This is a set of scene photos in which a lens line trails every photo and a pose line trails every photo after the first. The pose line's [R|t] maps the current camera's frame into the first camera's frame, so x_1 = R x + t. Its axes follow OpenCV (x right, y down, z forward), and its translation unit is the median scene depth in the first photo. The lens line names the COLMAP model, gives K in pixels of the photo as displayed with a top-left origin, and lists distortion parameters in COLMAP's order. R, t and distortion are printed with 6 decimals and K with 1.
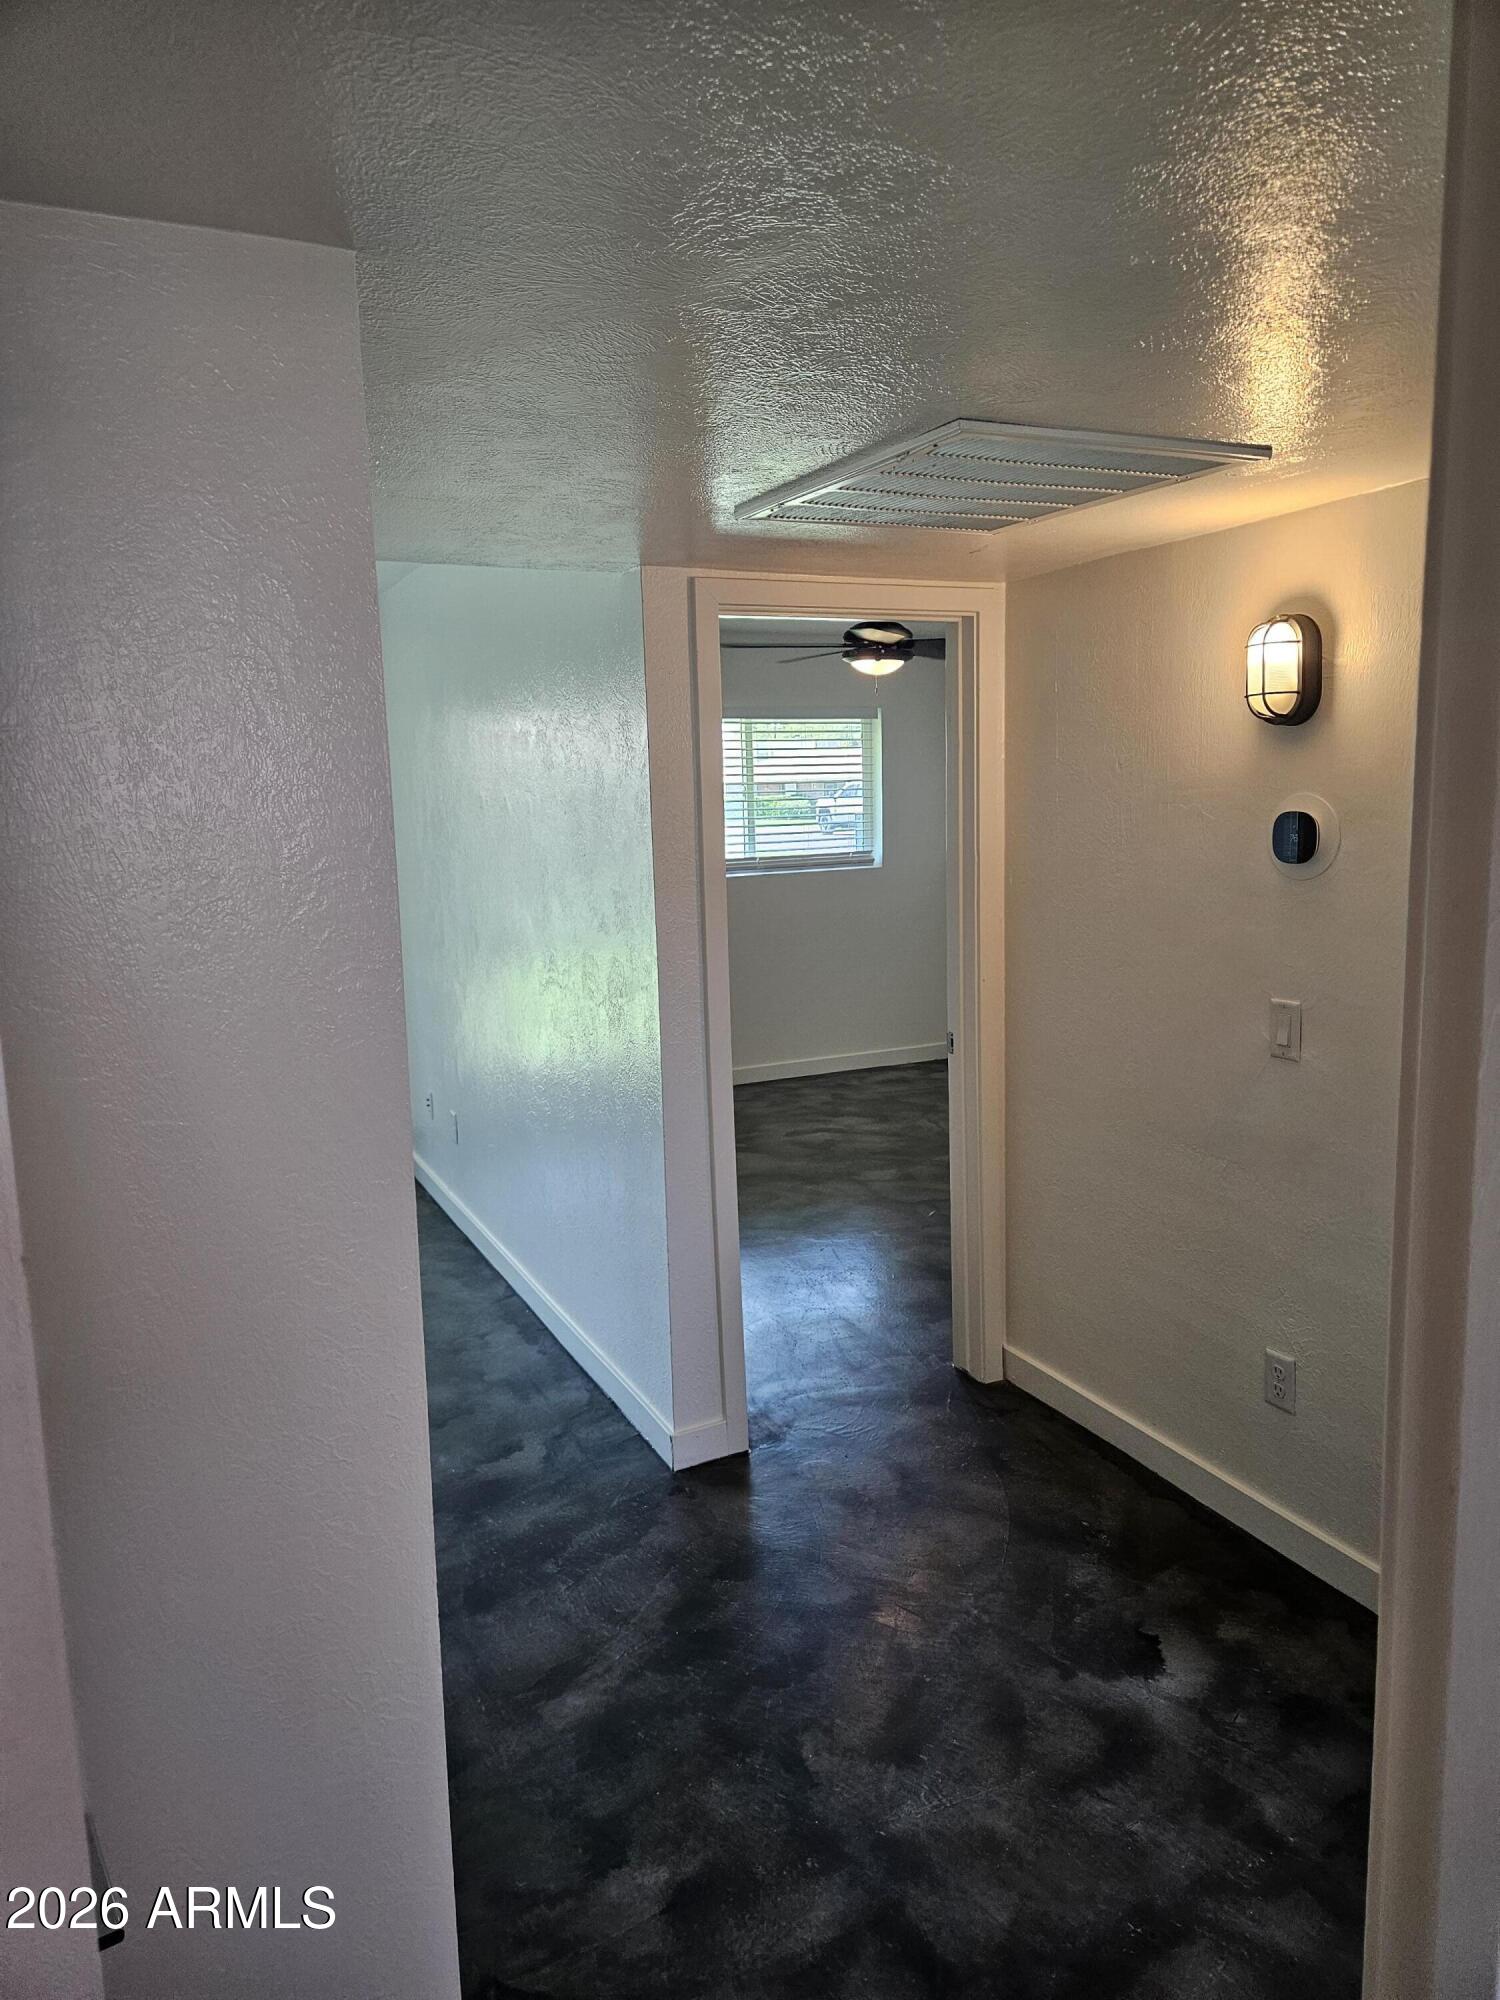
lens RADIAL K [[1367.4, 0, 752.9], [0, 1367.4, 992.2], [0, 0, 1]] dist [0.026183, -0.003219]
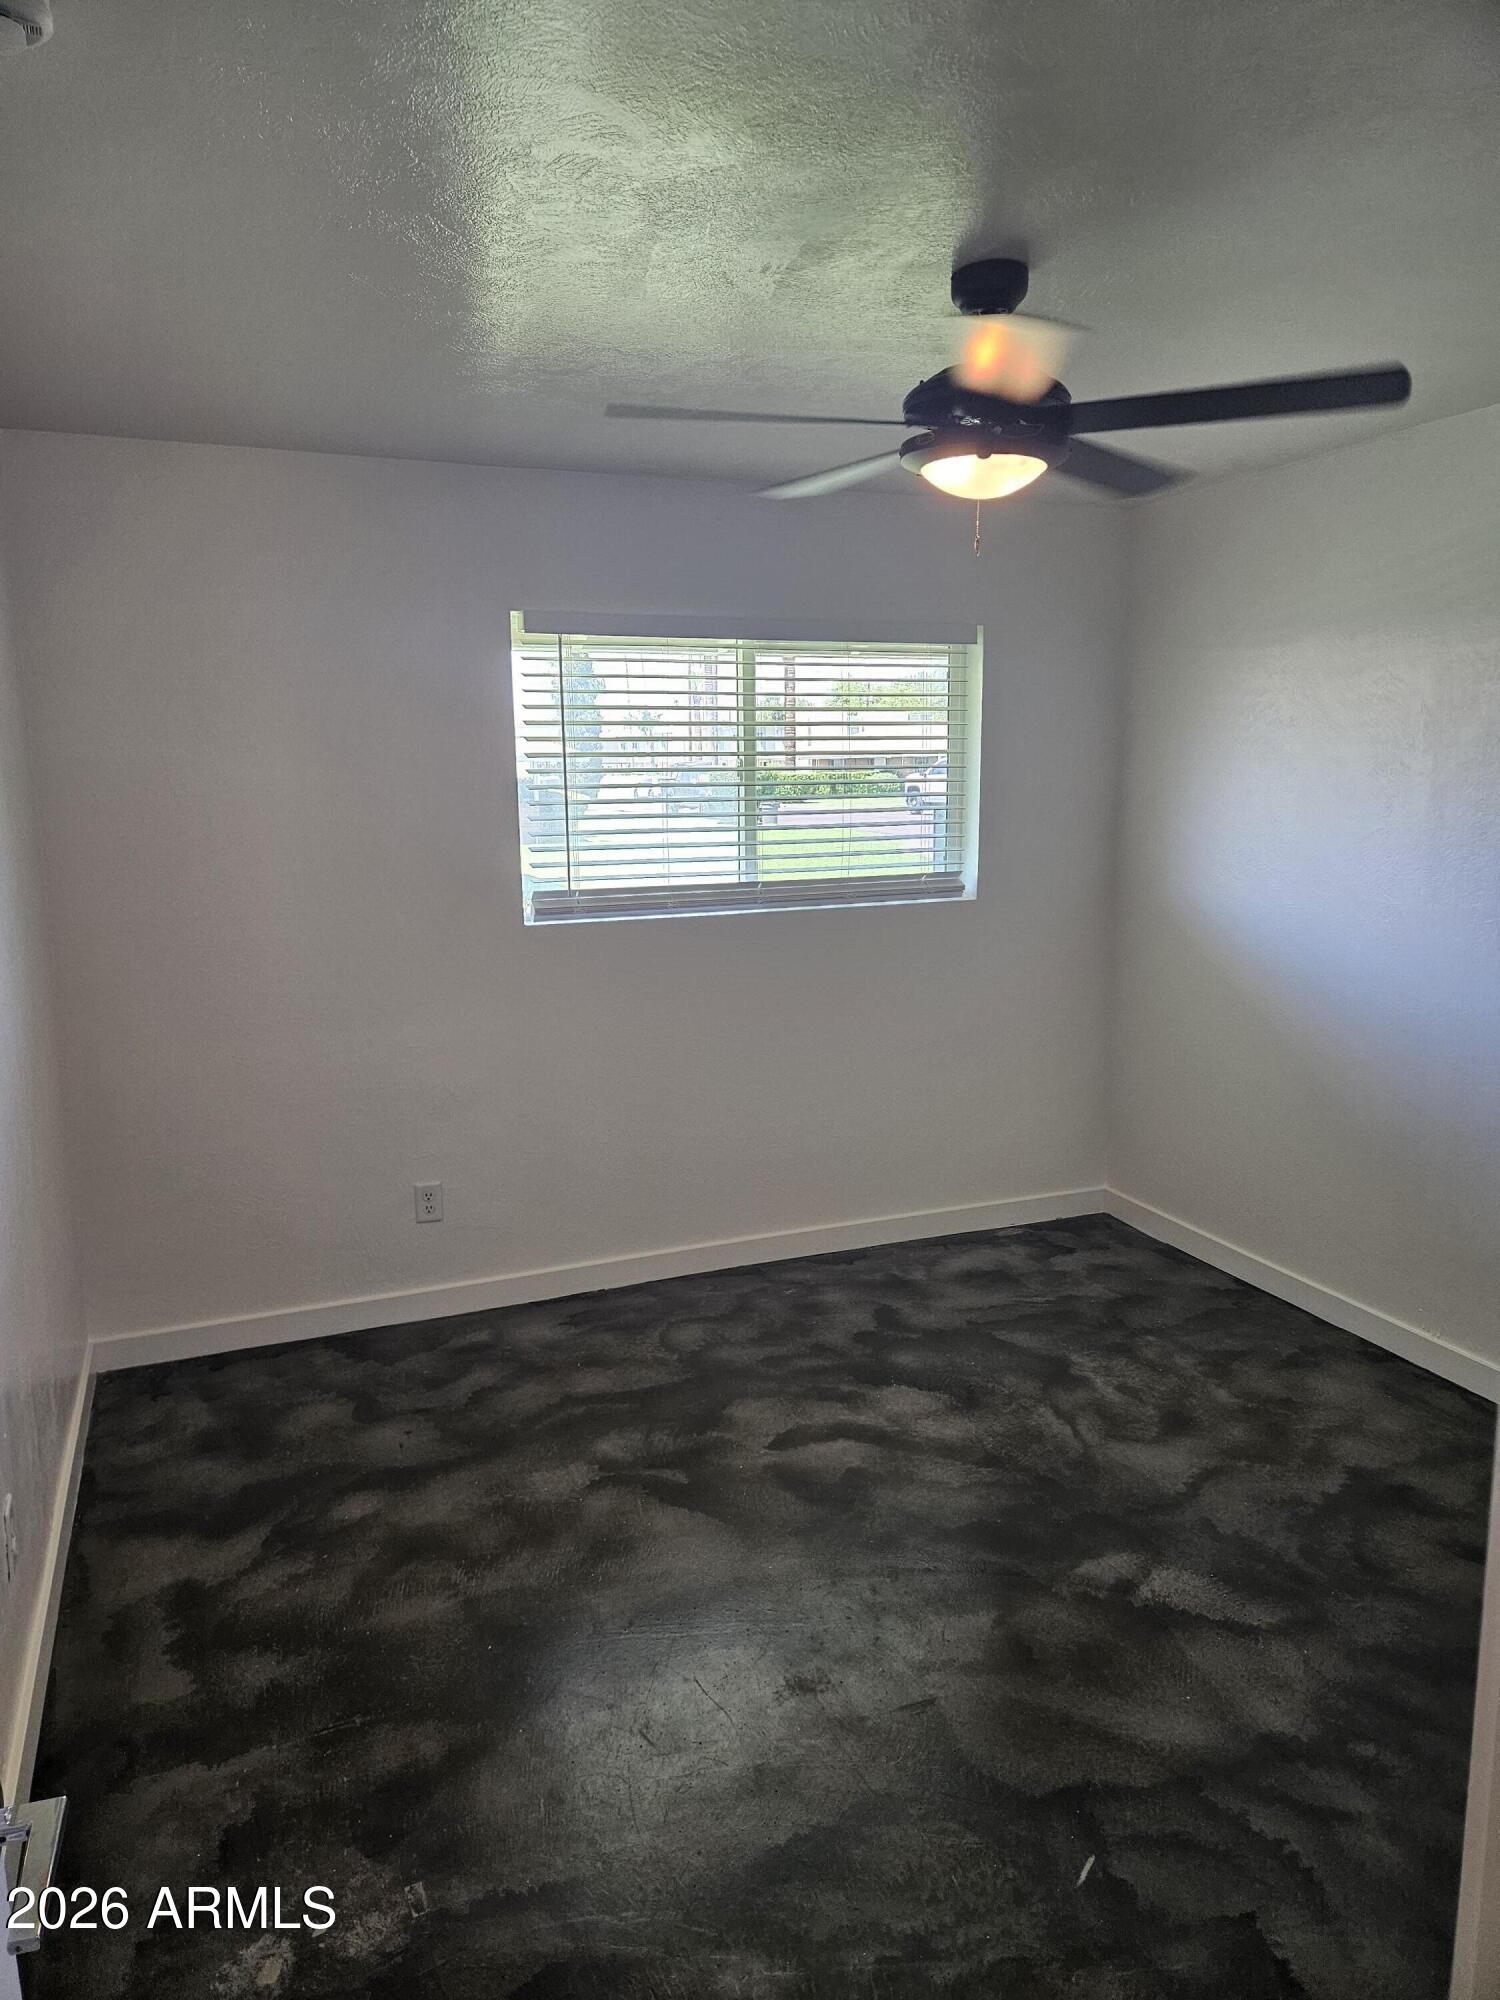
lens RADIAL K [[1367.4, 0, 749.9], [0, 1367.4, 1000.1], [0, 0, 1]] dist [0.026183, -0.003219]
pose [[0.997546, 0.027657, -0.064317, 0.037846], [-0.027178, 0.999596, 0.008324, -0.053796], [0.064521, -0.006555, 0.997895, 0.423924]]
